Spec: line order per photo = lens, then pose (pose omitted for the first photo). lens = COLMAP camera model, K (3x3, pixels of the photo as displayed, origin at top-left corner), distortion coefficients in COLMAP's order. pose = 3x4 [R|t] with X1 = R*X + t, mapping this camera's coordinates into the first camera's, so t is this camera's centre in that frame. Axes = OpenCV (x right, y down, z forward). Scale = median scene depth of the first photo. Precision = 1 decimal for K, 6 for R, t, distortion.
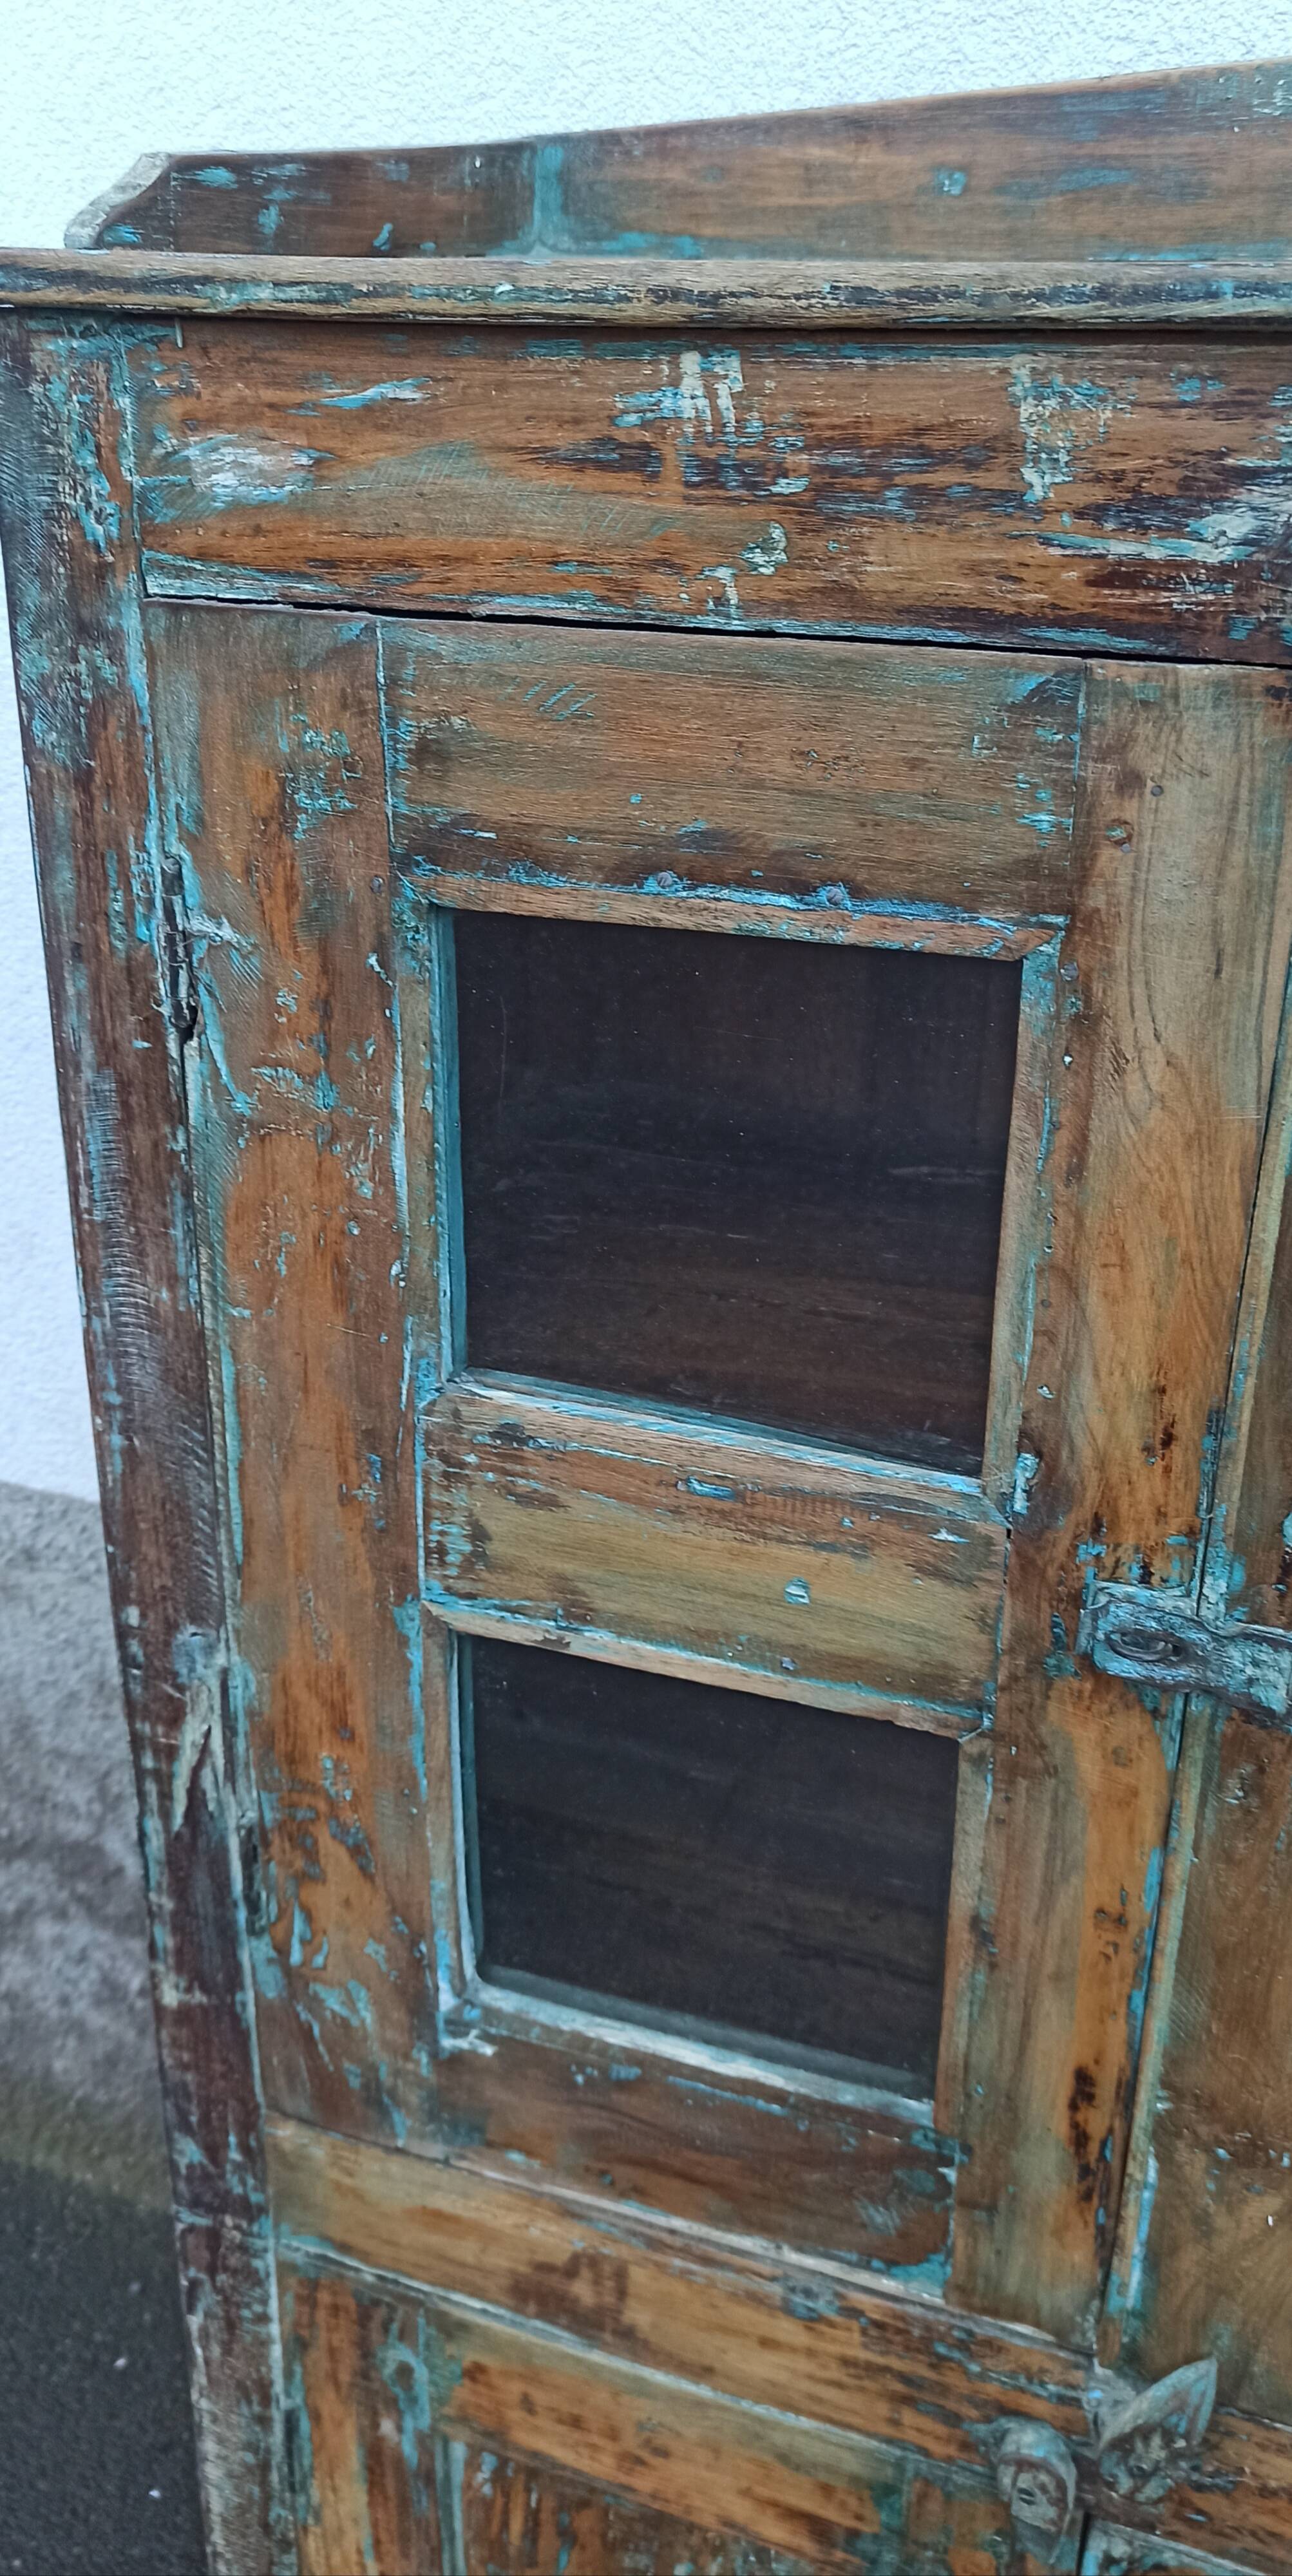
lens RADIAL K [[2076.7, 0, 659.8], [0, 2076.7, 1157.3], [0, 0, 1]] dist [0.045028, -0.040525]
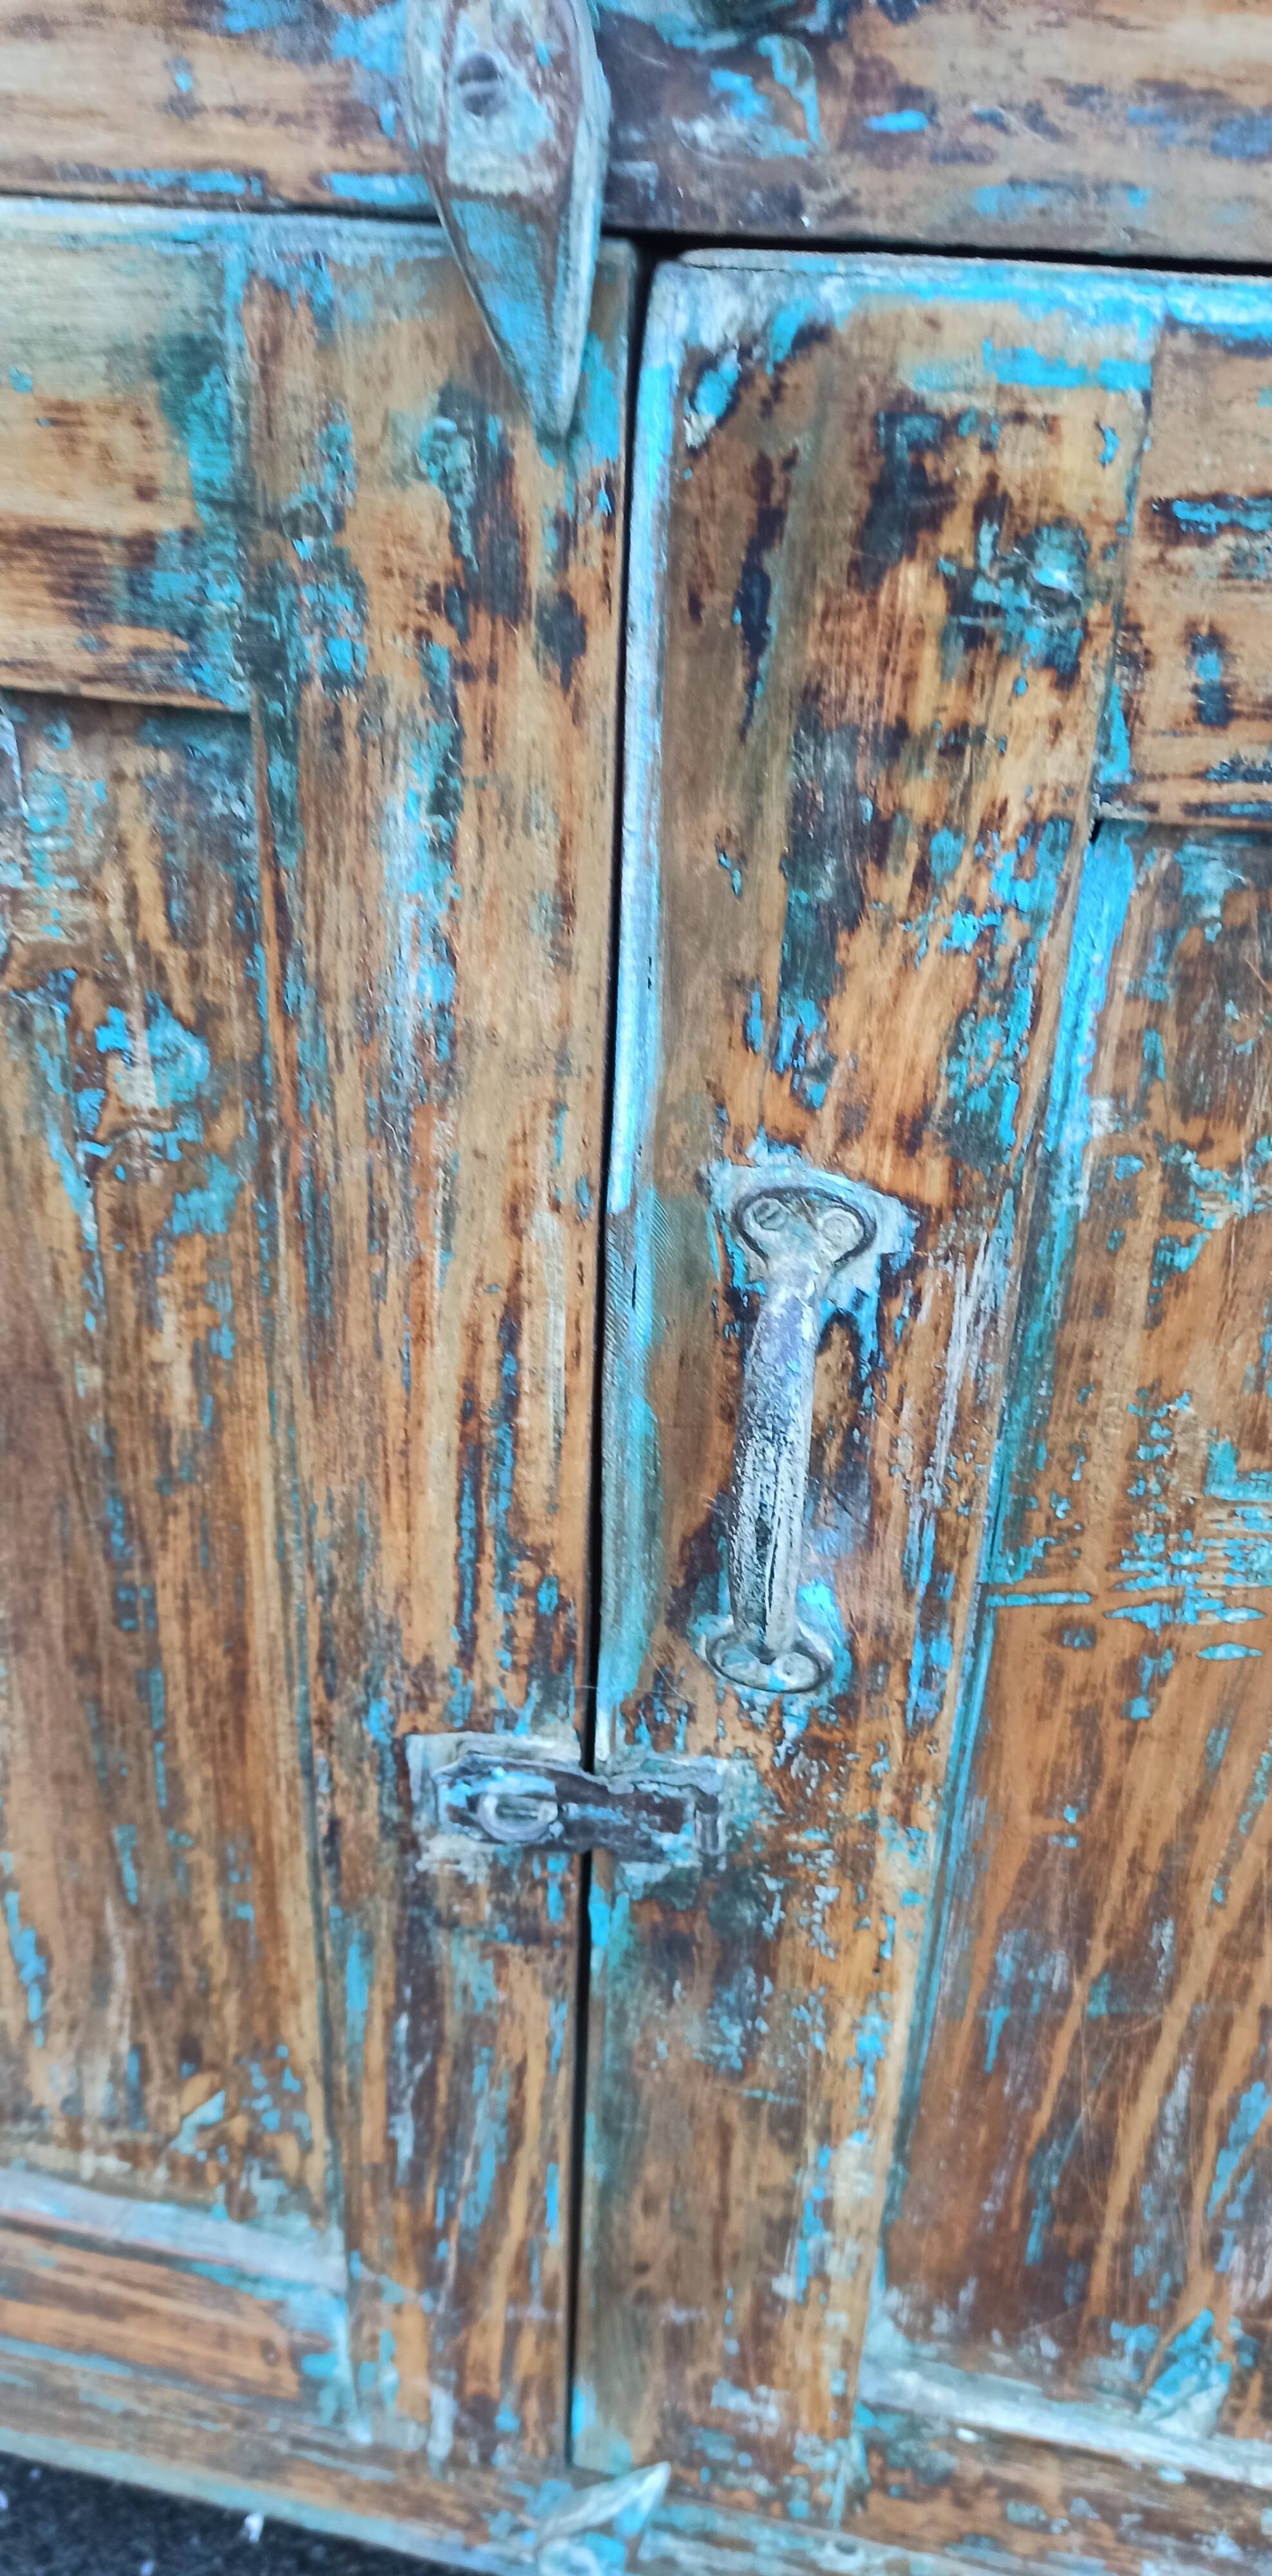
lens RADIAL K [[2038.7, 0, 653.4], [0, 2038.7, 1350.5], [0, 0, 1]] dist [0.045285, -0.056242]
pose [[0.991455, -0.044238, 0.122716, 0.156485], [0.023753, 0.986237, 0.163625, 0.850455], [-0.128266, -0.159311, 0.978860, 0.607341]]
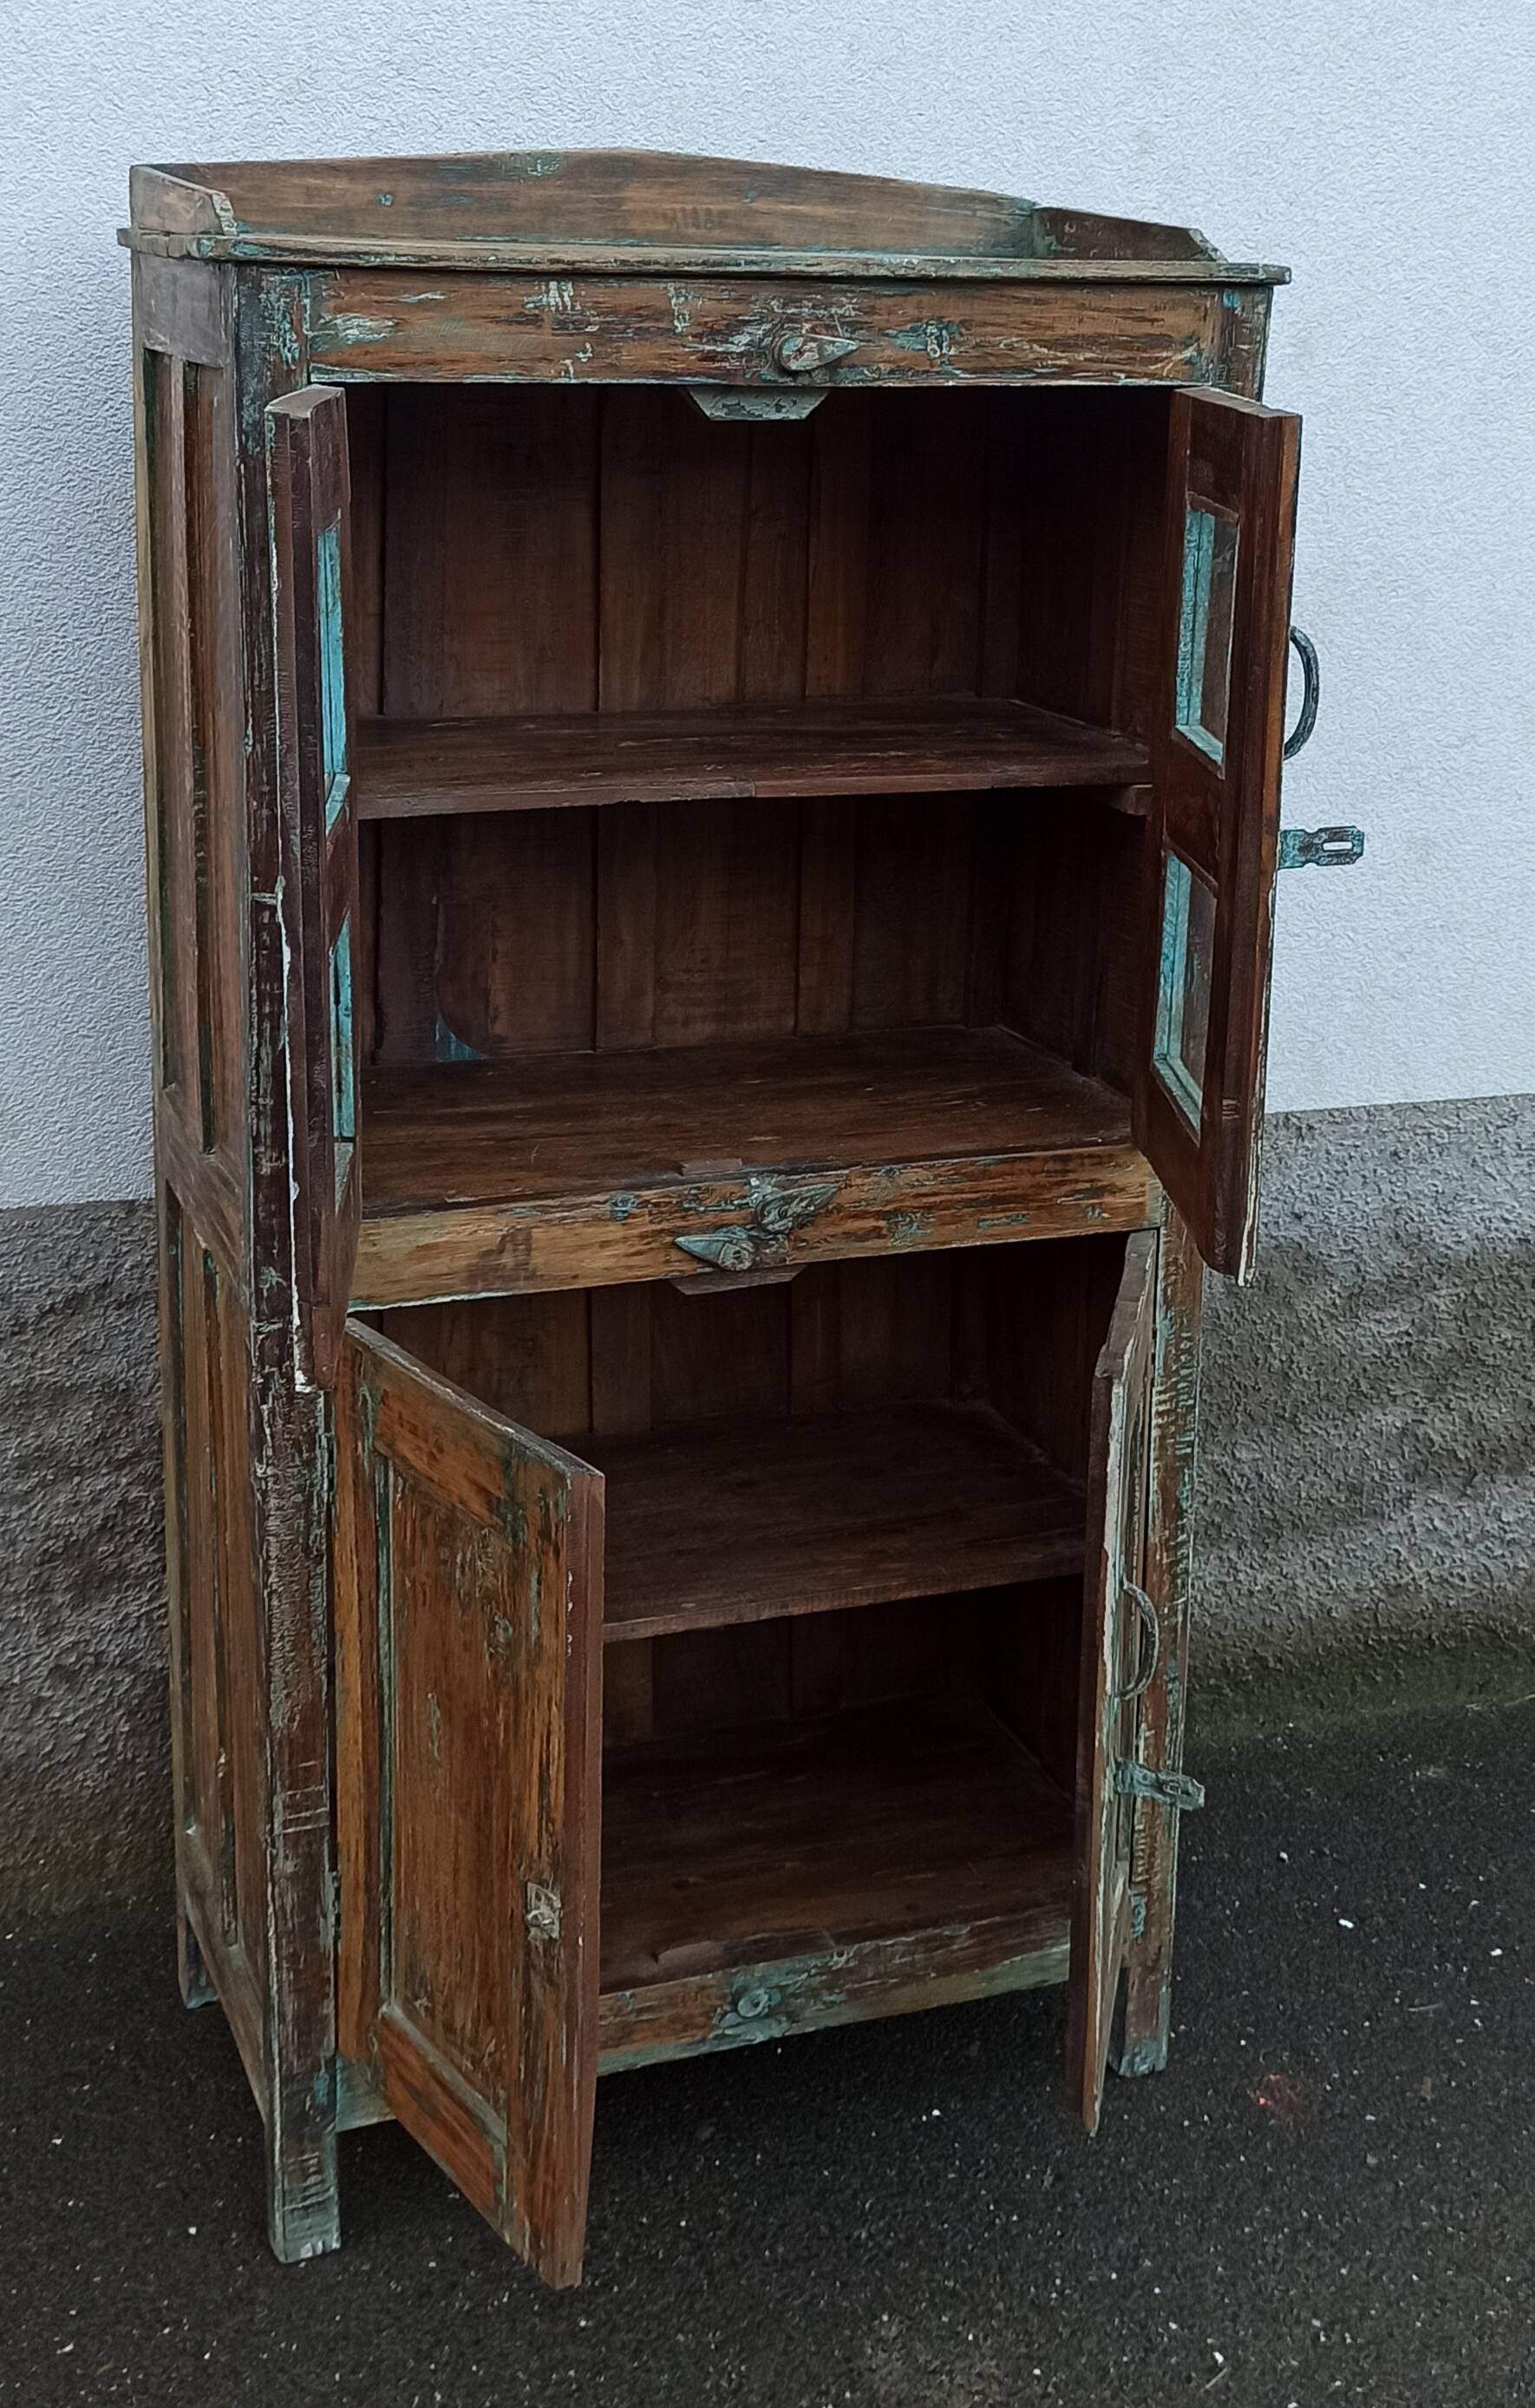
lens RADIAL K [[2923.9, 0, 814.4], [0, 2923.9, 961.7], [0, 0, 1]] dist [0.056256, 0.000000]
pose [[0.754412, -0.145937, 0.639973, -1.691971], [0.236676, 0.969866, -0.057834, 0.565940], [-0.612248, 0.195097, 0.766218, -1.432651]]
